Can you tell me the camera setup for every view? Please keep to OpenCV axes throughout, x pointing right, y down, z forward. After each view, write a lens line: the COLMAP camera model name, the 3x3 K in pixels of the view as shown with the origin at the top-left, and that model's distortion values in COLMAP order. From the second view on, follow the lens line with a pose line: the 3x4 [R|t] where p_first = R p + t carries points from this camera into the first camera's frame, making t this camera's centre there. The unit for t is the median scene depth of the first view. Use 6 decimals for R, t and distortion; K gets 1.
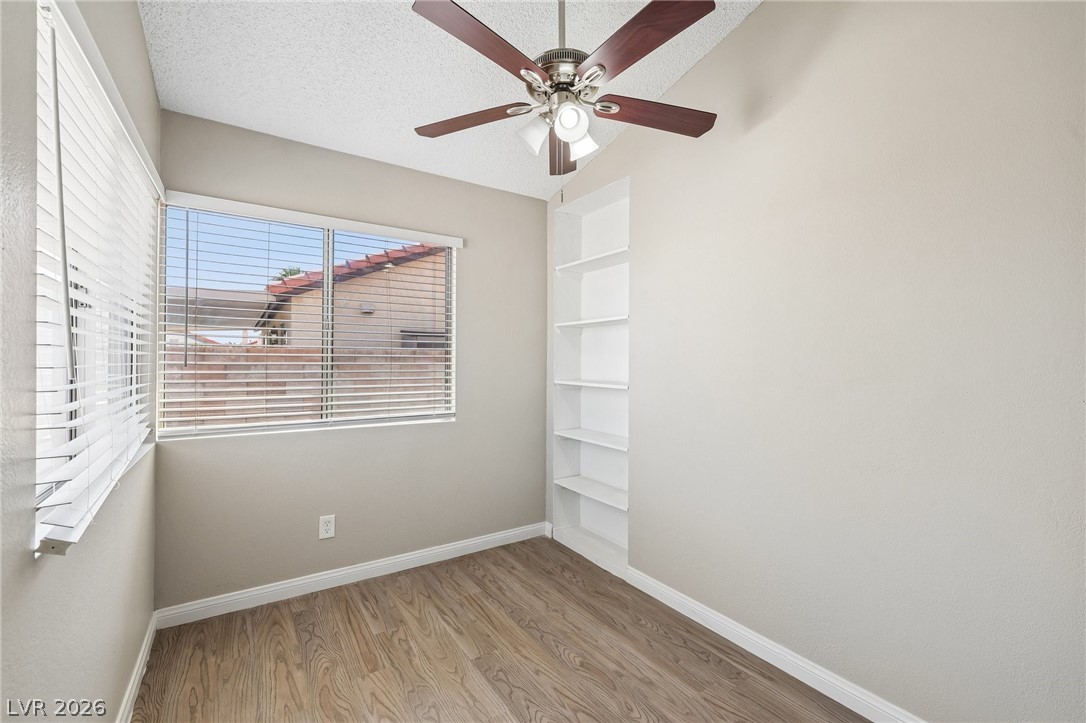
lens RADIAL K [[459.6, 0, 541.0], [0, 459.6, 361.5], [0, 0, 1]] dist [-0.001729, 0.000609]
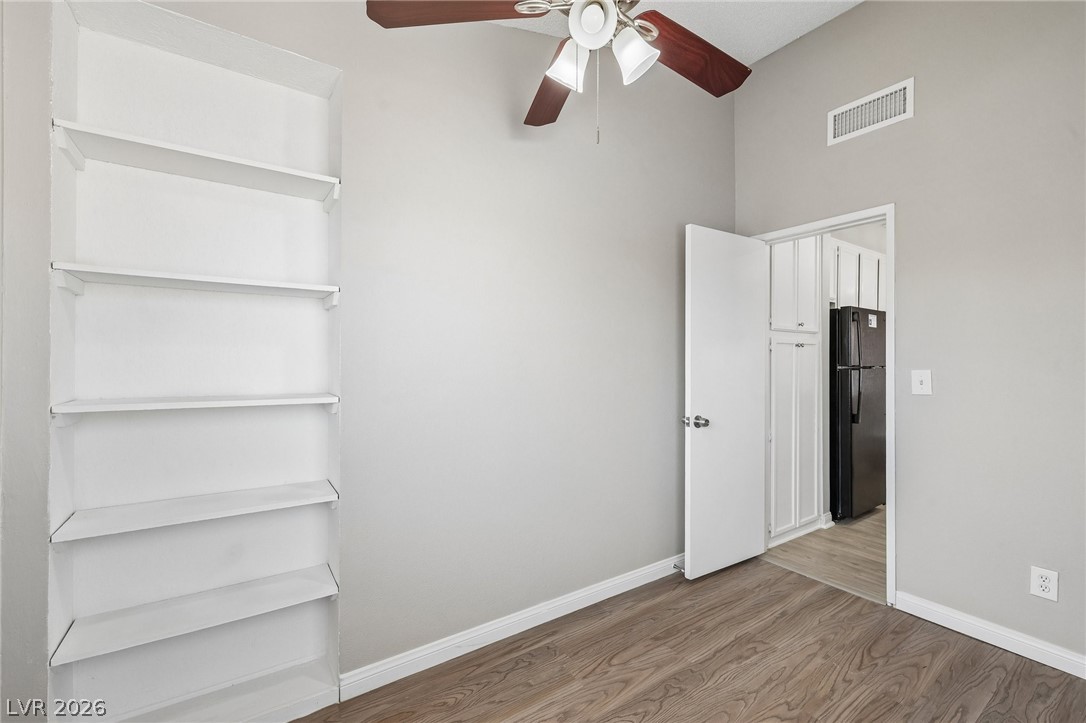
lens RADIAL K [[459.6, 0, 540.5], [0, 459.6, 358.4], [0, 0, 1]] dist [-0.001729, 0.000609]
pose [[-0.011824, 0.001783, 0.999929, -0.607437], [0.000684, 0.999998, -0.001775, 0.002316], [-0.999930, 0.000663, -0.011825, 0.966446]]
